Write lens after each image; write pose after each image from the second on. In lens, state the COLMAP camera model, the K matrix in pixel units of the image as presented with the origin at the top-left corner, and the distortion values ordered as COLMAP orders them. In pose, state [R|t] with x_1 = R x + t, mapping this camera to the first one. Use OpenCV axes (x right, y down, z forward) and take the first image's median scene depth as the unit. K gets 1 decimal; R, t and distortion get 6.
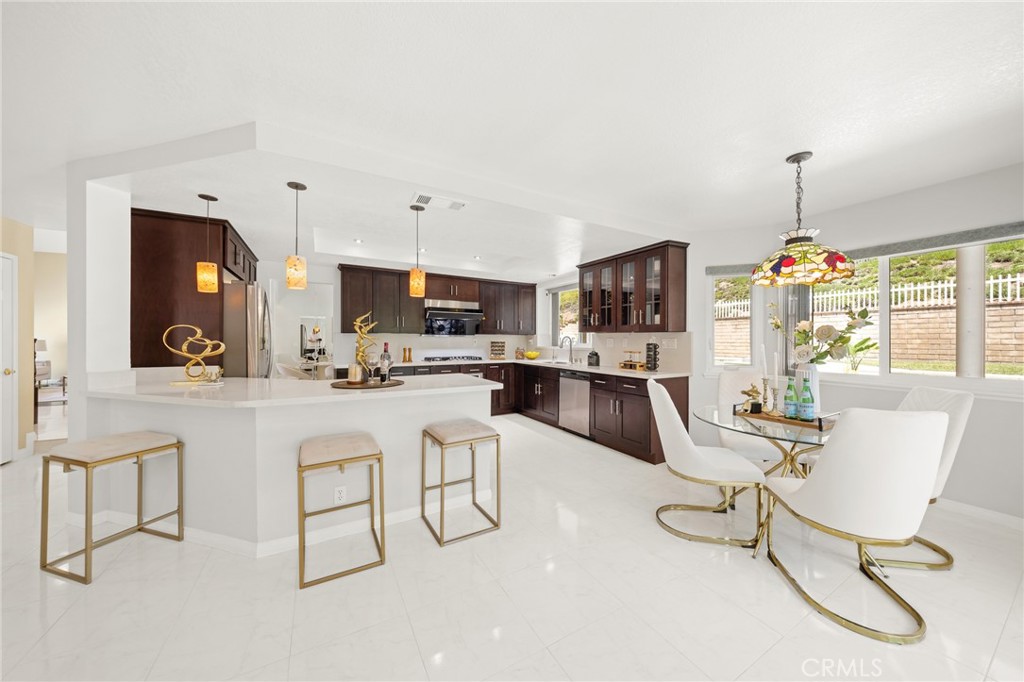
lens RADIAL K [[351.9, 0, 509.2], [0, 351.9, 338.4], [0, 0, 1]] dist [-0.001254, -0.000161]
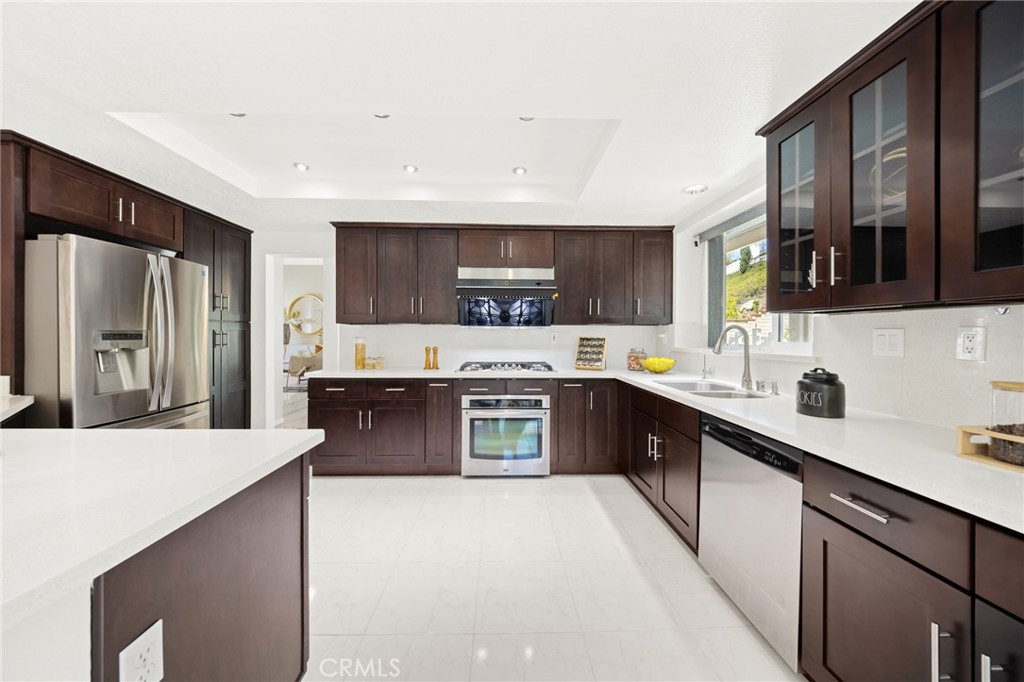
lens RADIAL K [[342.0, 0, 509.9], [0, 342.0, 335.6], [0, 0, 1]] dist [-0.000238, -0.000086]
pose [[0.881139, 0.002249, -0.472853, 0.116842], [0.001210, 0.999975, 0.007013, 0.002310], [0.472857, -0.006752, 0.881114, 0.500817]]
